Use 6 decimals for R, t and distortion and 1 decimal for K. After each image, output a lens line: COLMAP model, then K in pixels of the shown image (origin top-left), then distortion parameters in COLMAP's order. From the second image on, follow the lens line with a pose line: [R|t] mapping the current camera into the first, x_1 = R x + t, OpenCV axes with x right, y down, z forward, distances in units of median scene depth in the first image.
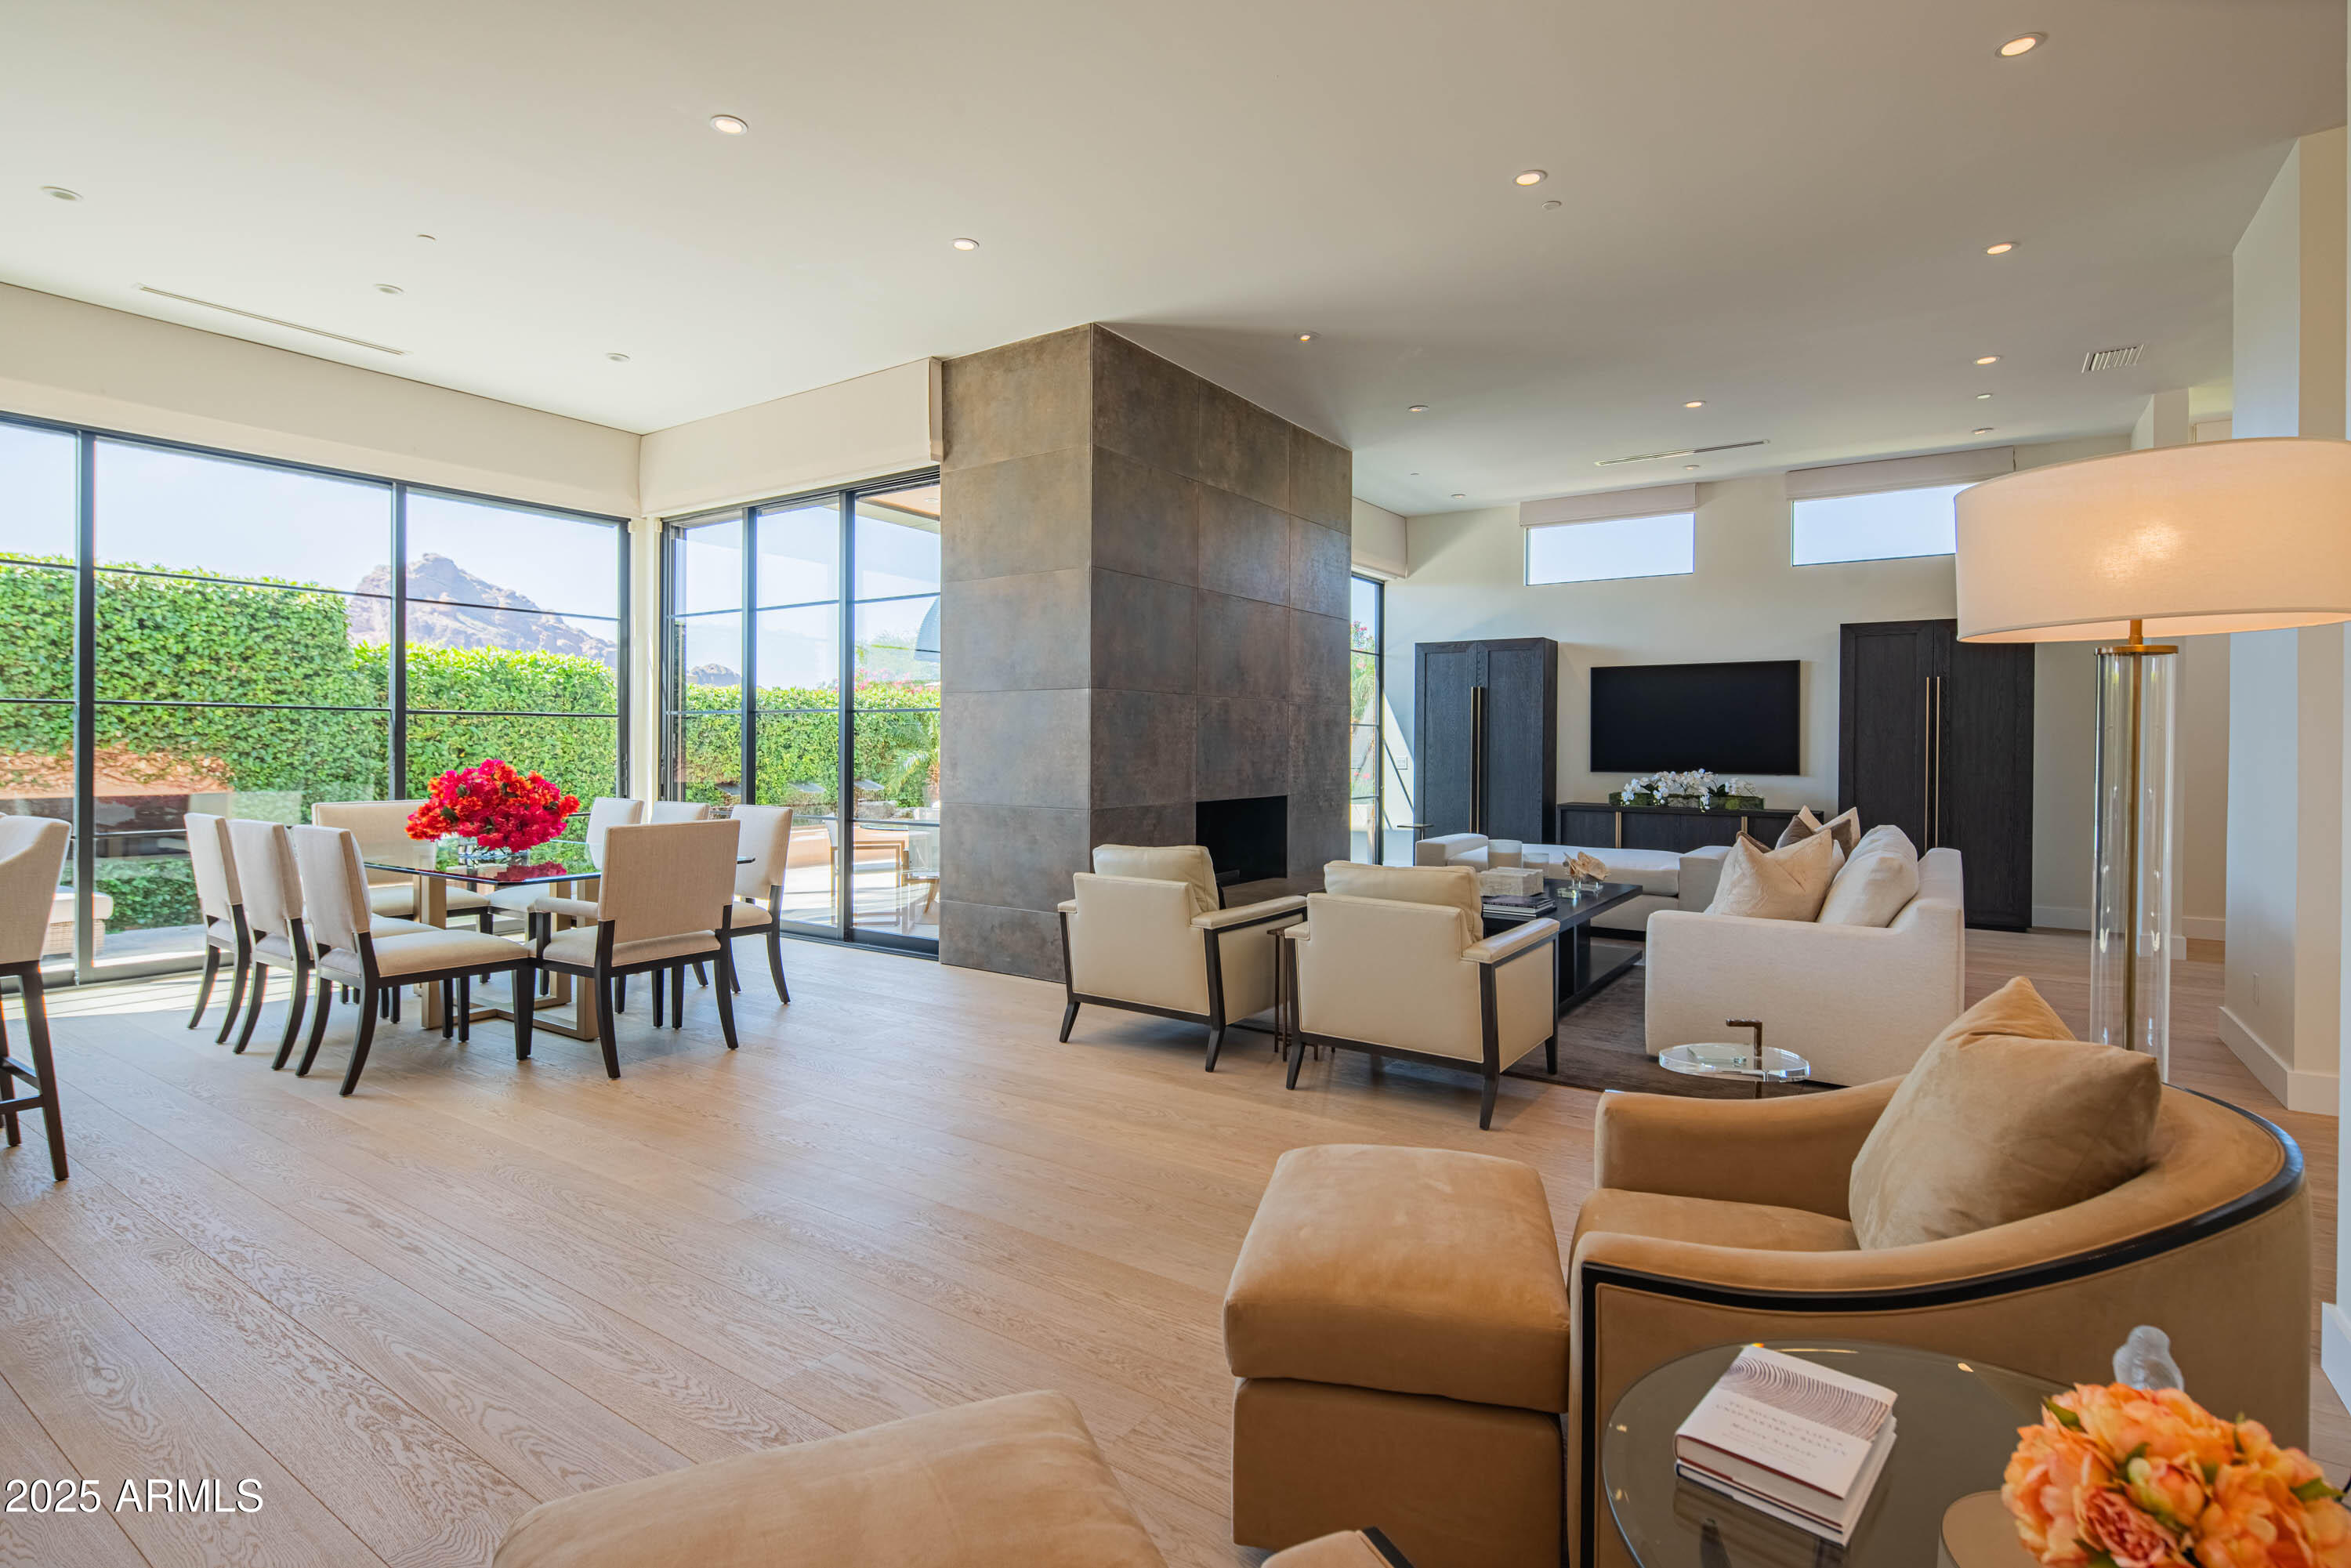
lens RADIAL K [[1137.7, 0, 1166.6], [0, 1137.7, 744.3], [0, 0, 1]] dist [0.010171, -0.003802]
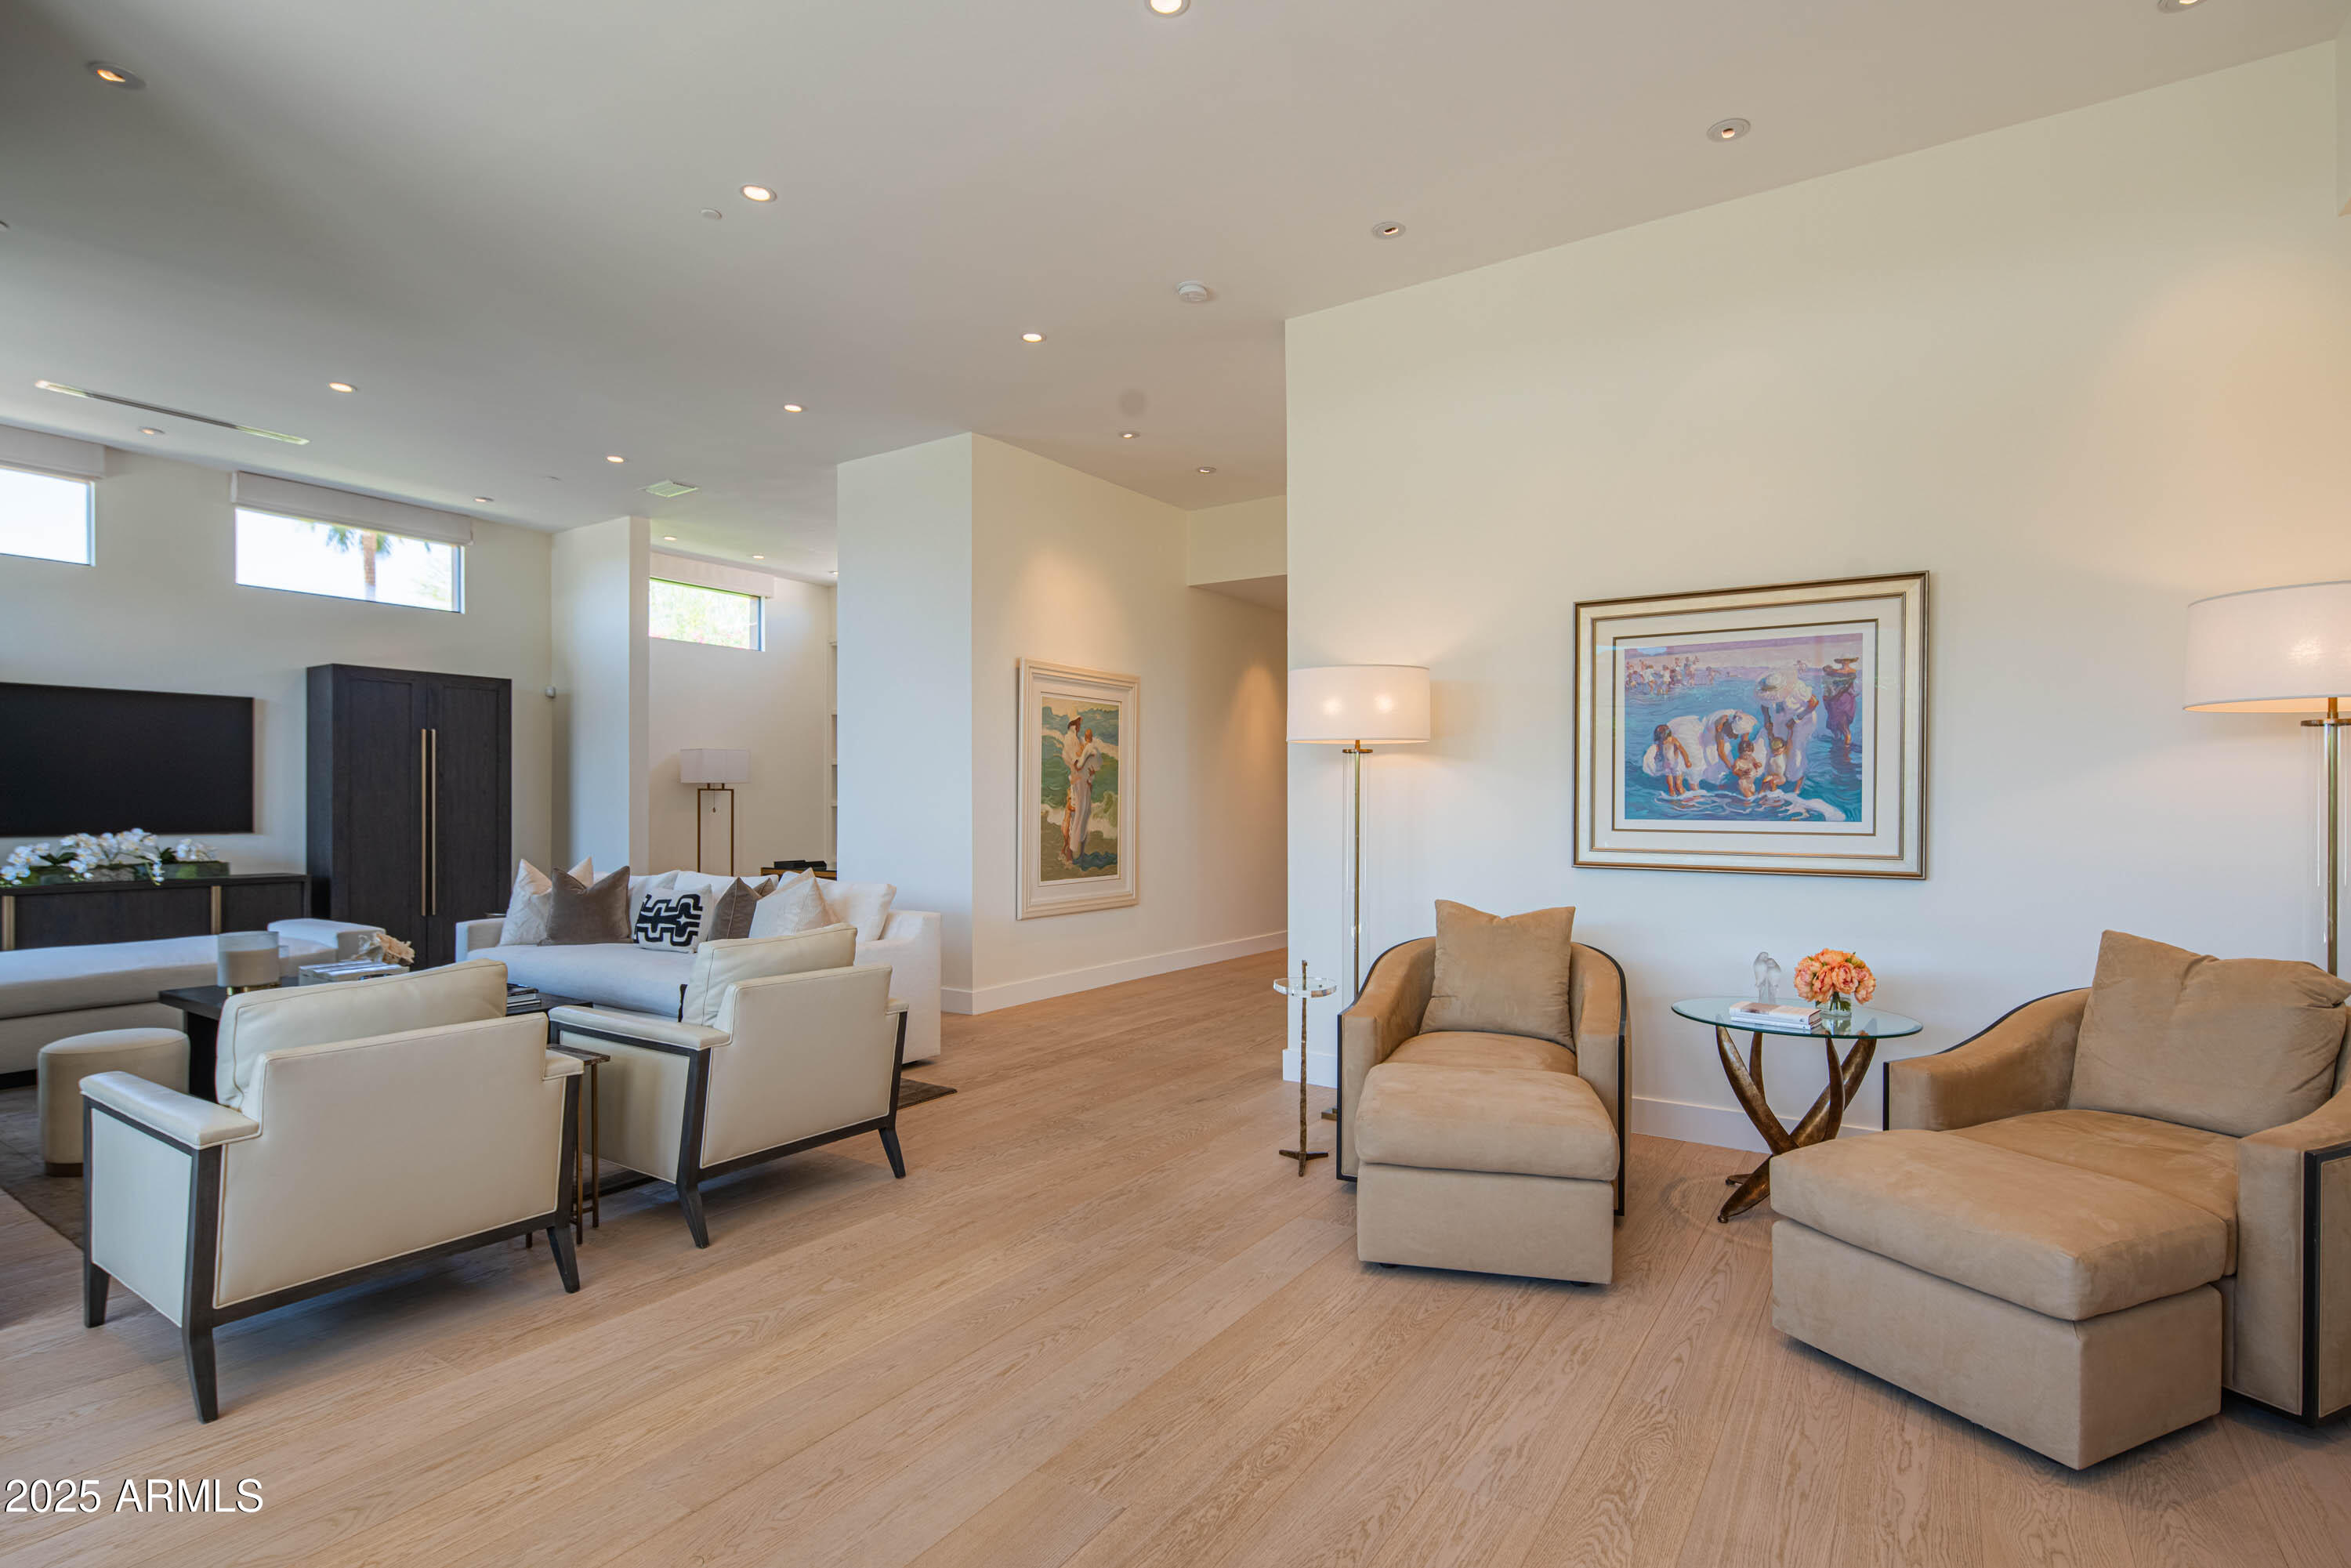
lens RADIAL K [[1137.7, 0, 1169.3], [0, 1137.7, 803.8], [0, 0, 1]] dist [0.010171, -0.003802]
pose [[-0.014926, -0.004727, 0.999877, -0.309987], [-0.000799, 0.999989, 0.004716, 0.000712], [-0.999888, -0.000729, -0.014929, 0.328355]]
